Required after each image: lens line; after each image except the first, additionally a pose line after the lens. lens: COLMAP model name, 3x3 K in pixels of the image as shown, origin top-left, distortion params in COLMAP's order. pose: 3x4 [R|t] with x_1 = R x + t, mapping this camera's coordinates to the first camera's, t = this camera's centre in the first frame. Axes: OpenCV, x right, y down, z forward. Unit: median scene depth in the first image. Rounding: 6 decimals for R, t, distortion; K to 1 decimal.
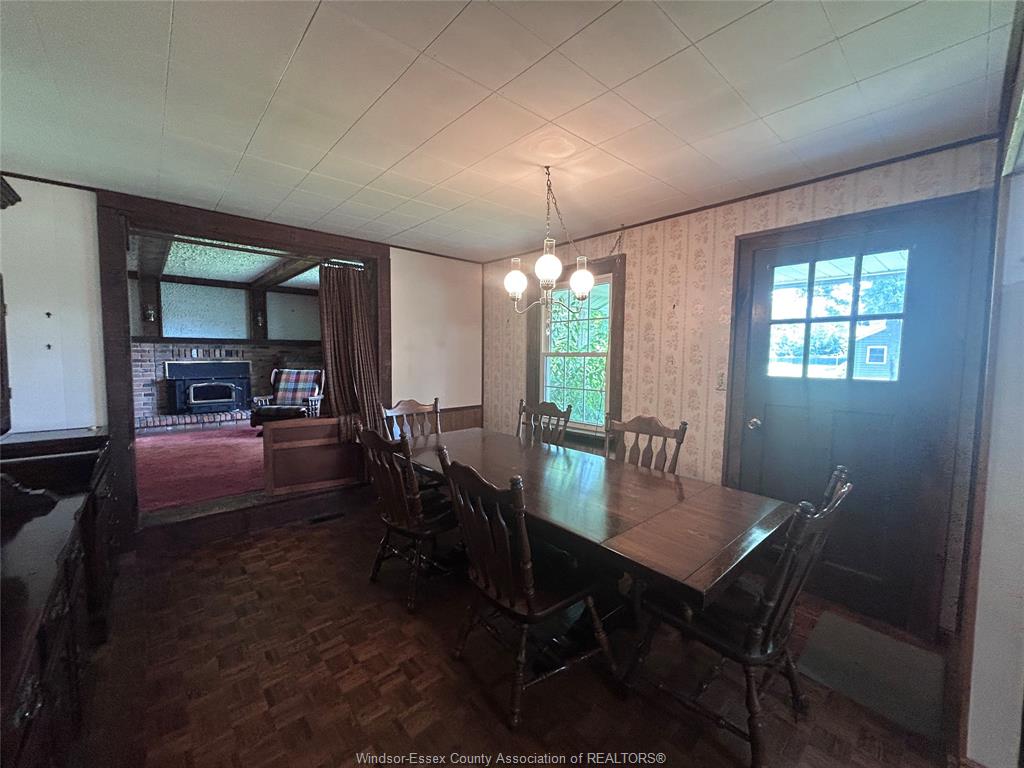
lens RADIAL K [[409.0, 0, 512.0], [0, 409.0, 384.0], [0, 0, 1]] dist [0.001935, 0.000186]
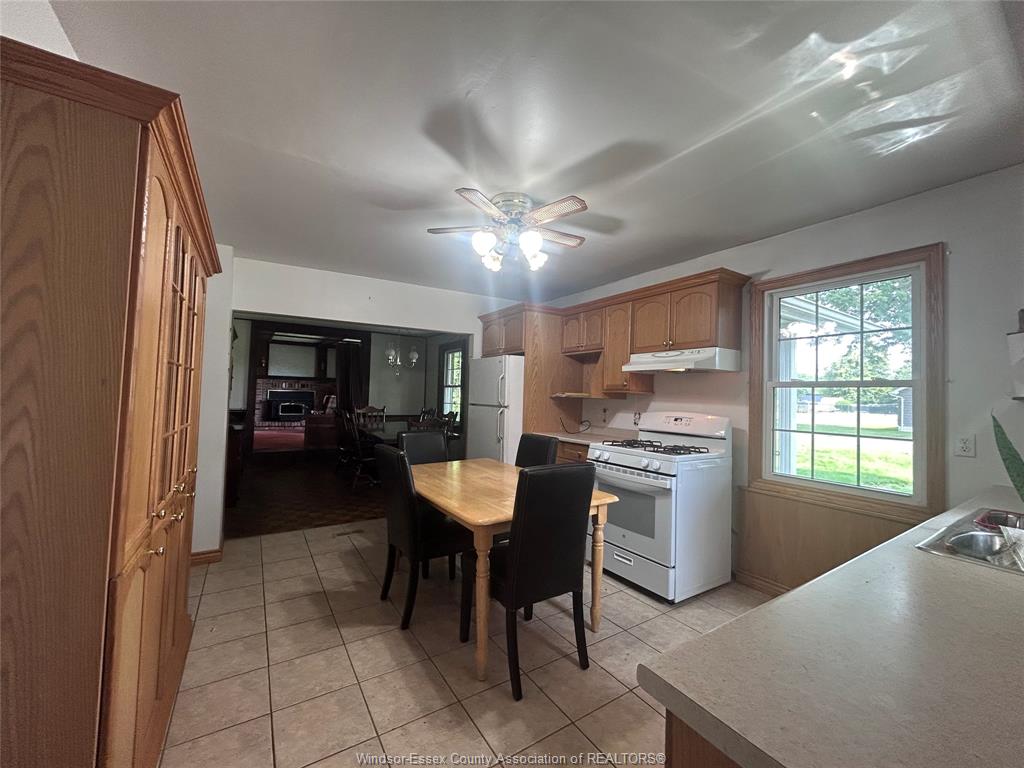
lens RADIAL K [[409.0, 0, 512.0], [0, 409.0, 384.0], [0, 0, 1]] dist [0.001935, 0.000186]
pose [[0.986410, 0.015564, -0.163563, 0.431115], [-0.032604, 0.994248, -0.102020, 0.061908], [0.161034, 0.105967, 0.981244, -0.507204]]
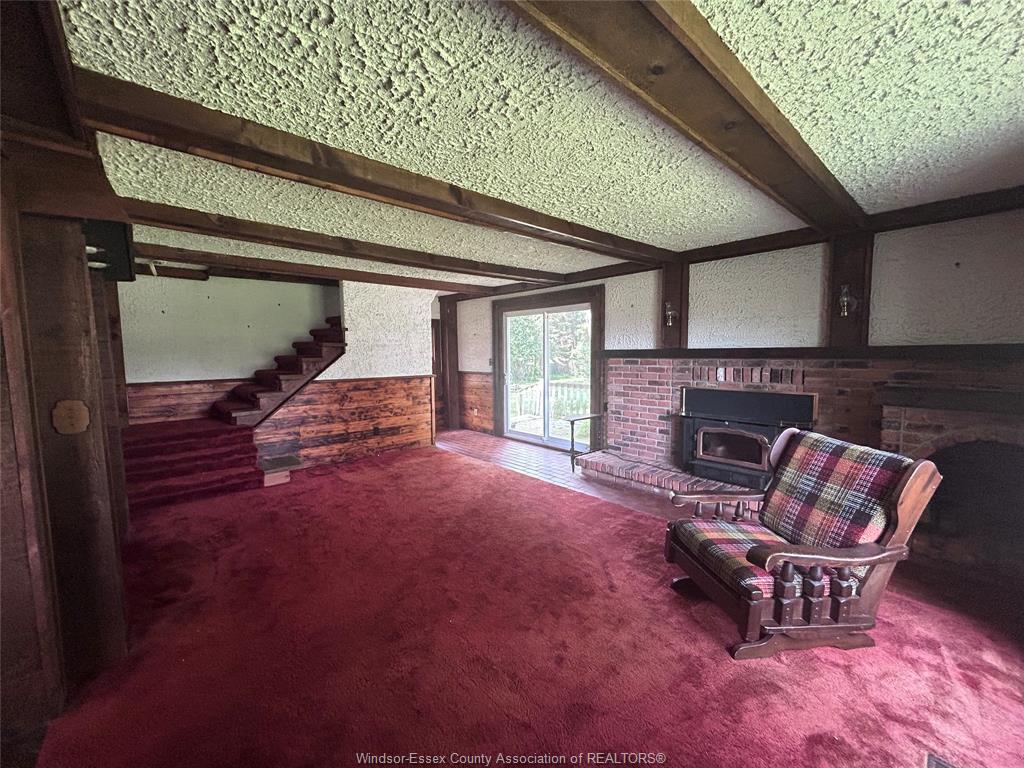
lens RADIAL K [[409.0, 0, 512.0], [0, 409.0, 384.0], [0, 0, 1]] dist [0.001935, 0.000186]
pose [[-0.010075, 0.072691, -0.997304, -0.188789], [-0.060985, 0.995453, 0.073173, -0.089239], [0.998088, 0.061557, -0.005597, 0.729551]]
